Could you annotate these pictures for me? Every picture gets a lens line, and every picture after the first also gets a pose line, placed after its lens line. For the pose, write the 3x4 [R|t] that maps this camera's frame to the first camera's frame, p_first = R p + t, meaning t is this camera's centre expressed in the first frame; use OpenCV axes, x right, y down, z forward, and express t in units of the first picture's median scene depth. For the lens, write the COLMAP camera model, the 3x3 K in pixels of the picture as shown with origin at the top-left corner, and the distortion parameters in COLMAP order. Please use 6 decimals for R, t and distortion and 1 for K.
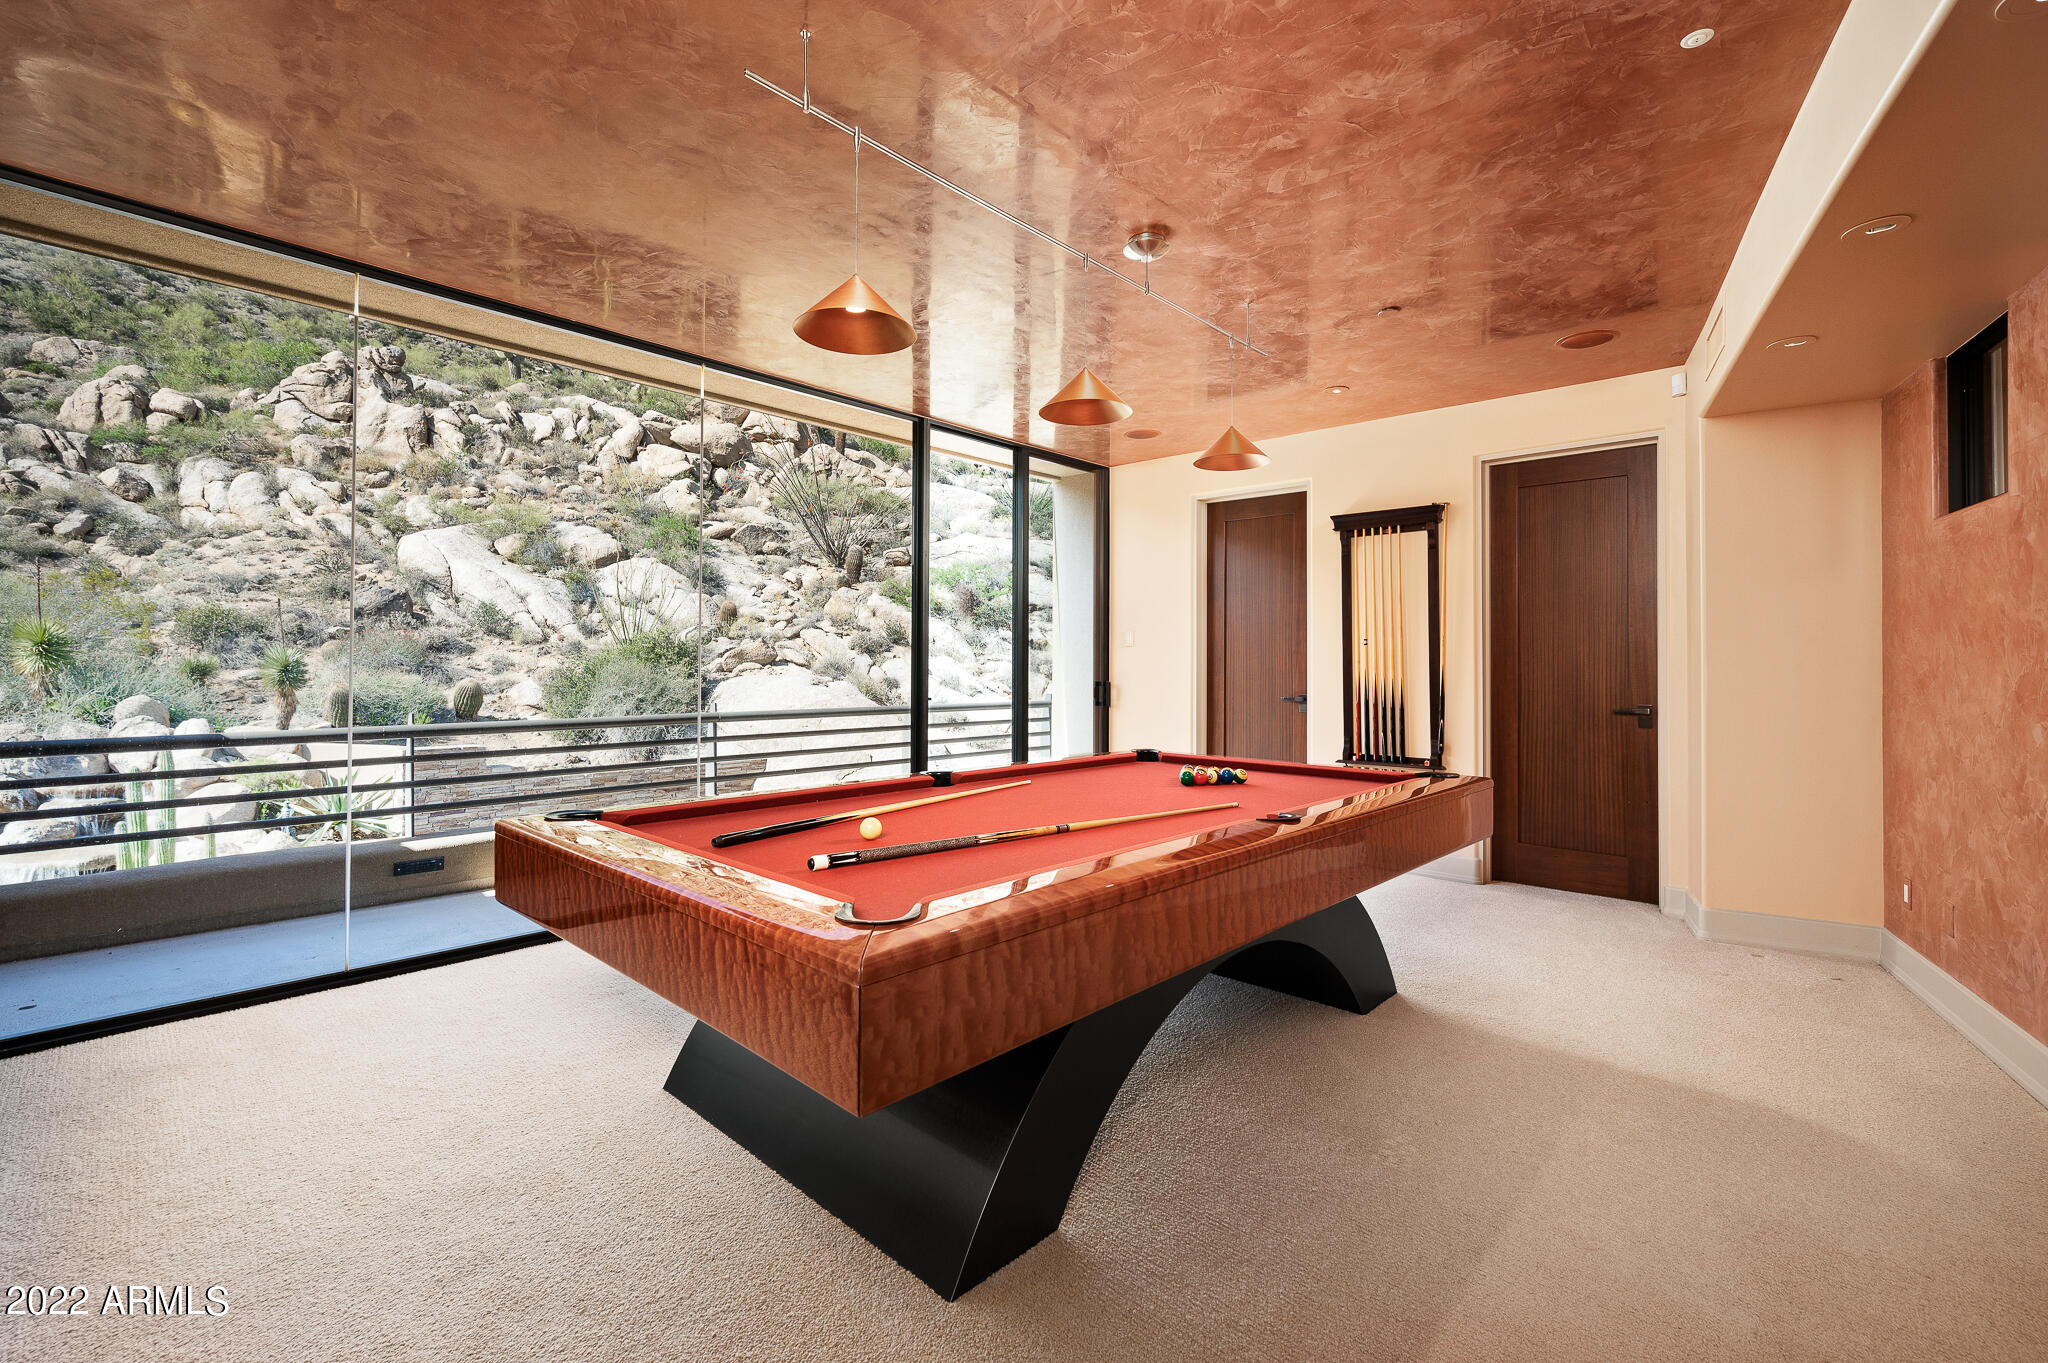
lens RADIAL K [[881.6, 0, 1023.9], [0, 881.6, 654.2], [0, 0, 1]] dist [-0.001811, 0.000085]
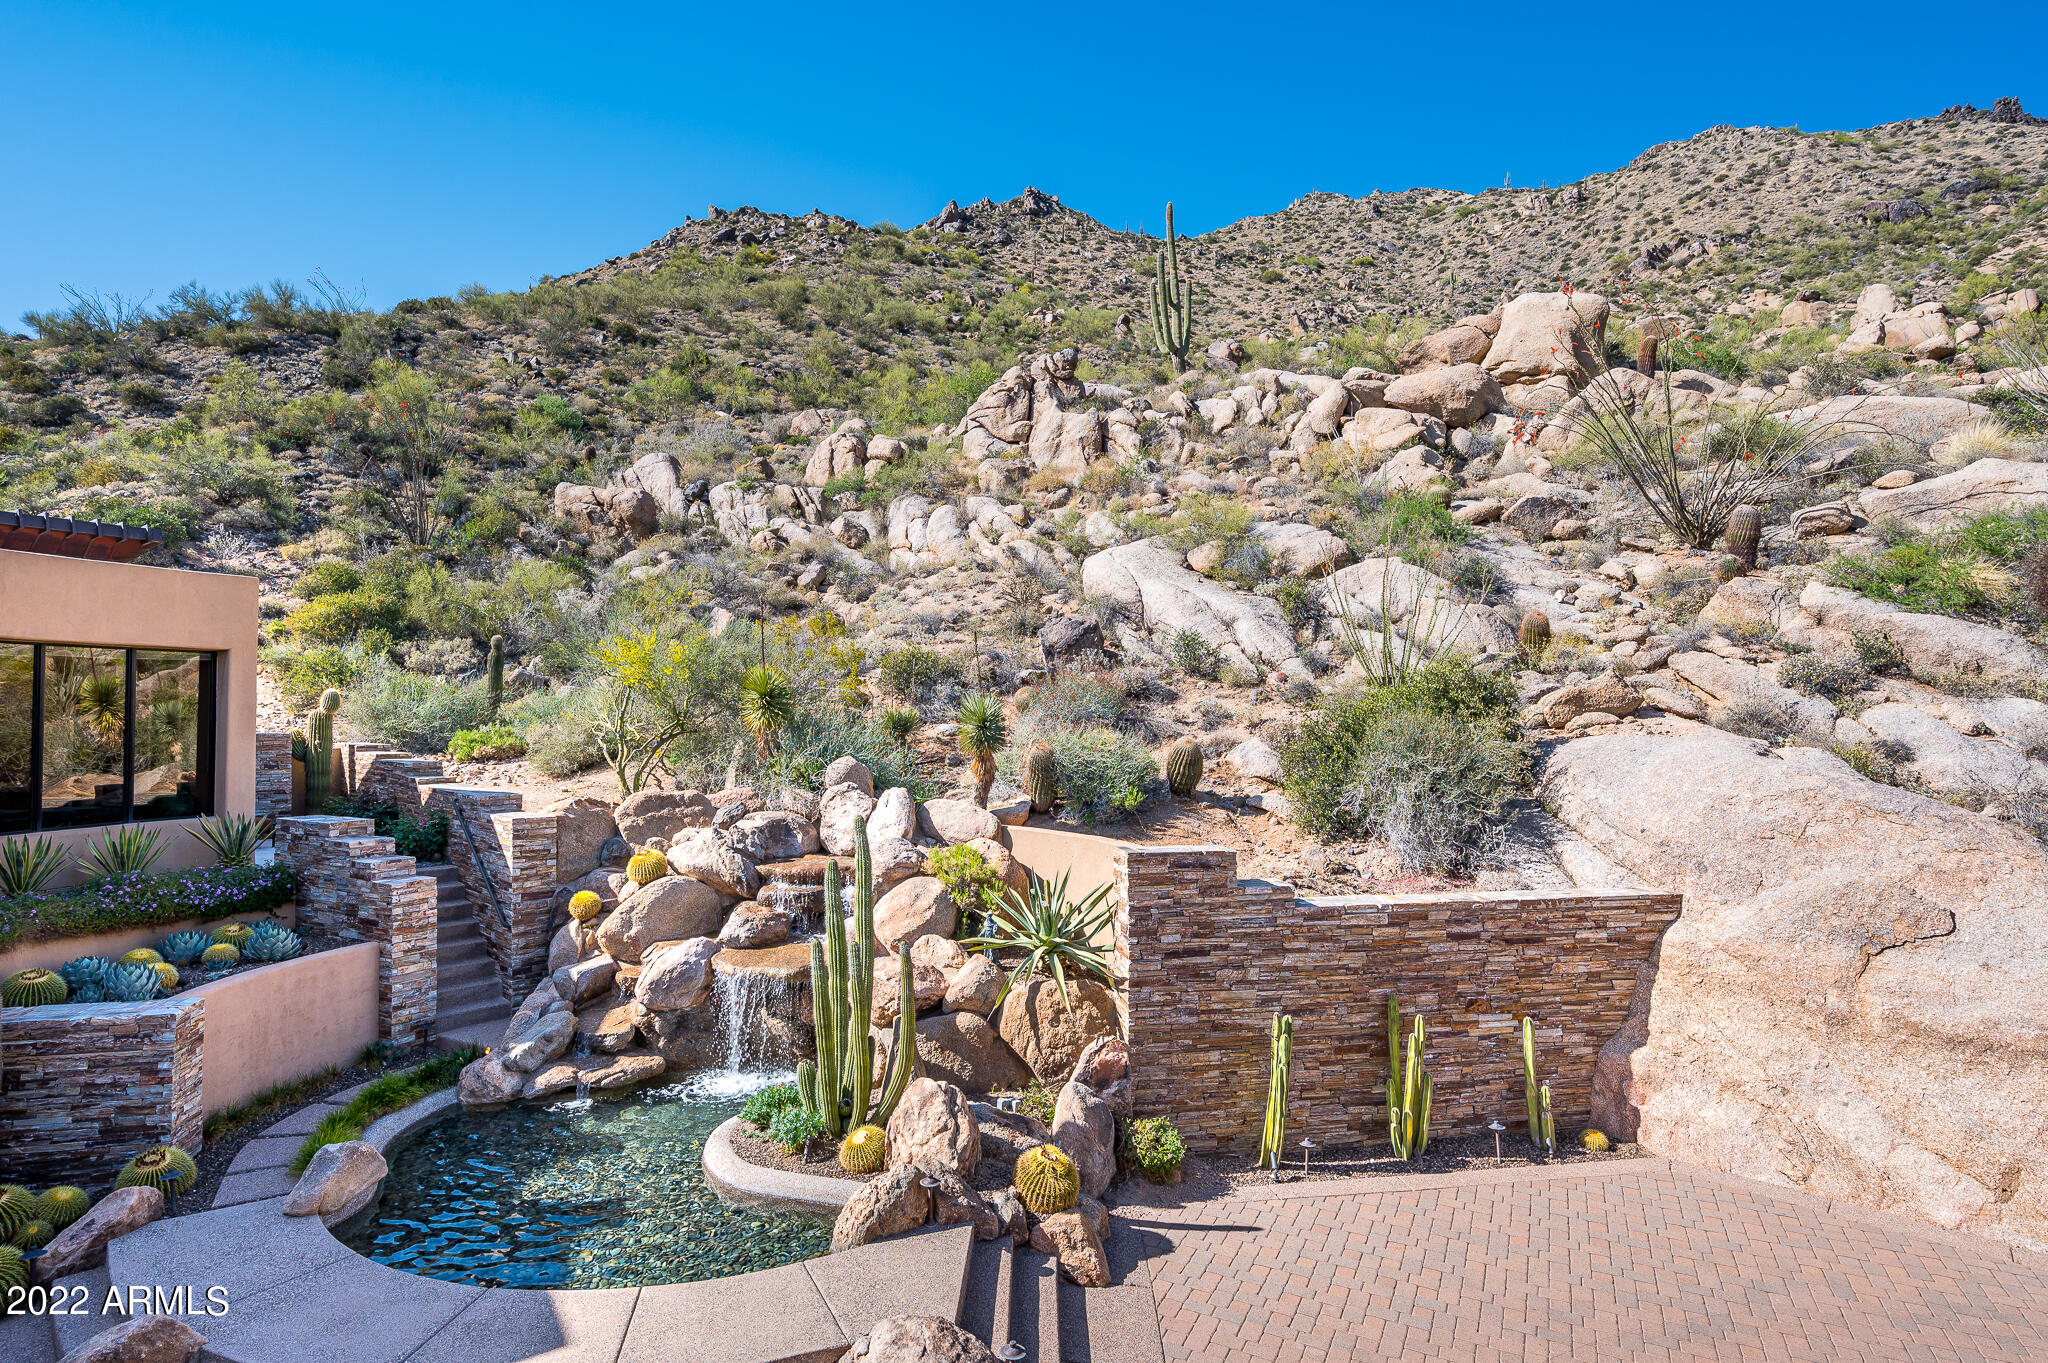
lens RADIAL K [[1066.5, 0, 1022.1], [0, 1066.5, 687.8], [0, 0, 1]] dist [0.000608, -0.000015]
pose [[0.796749, -0.016926, -0.604073, -0.150136], [0.011194, 0.999850, -0.013251, -0.001205], [0.604207, 0.003796, 0.796818, 0.168549]]
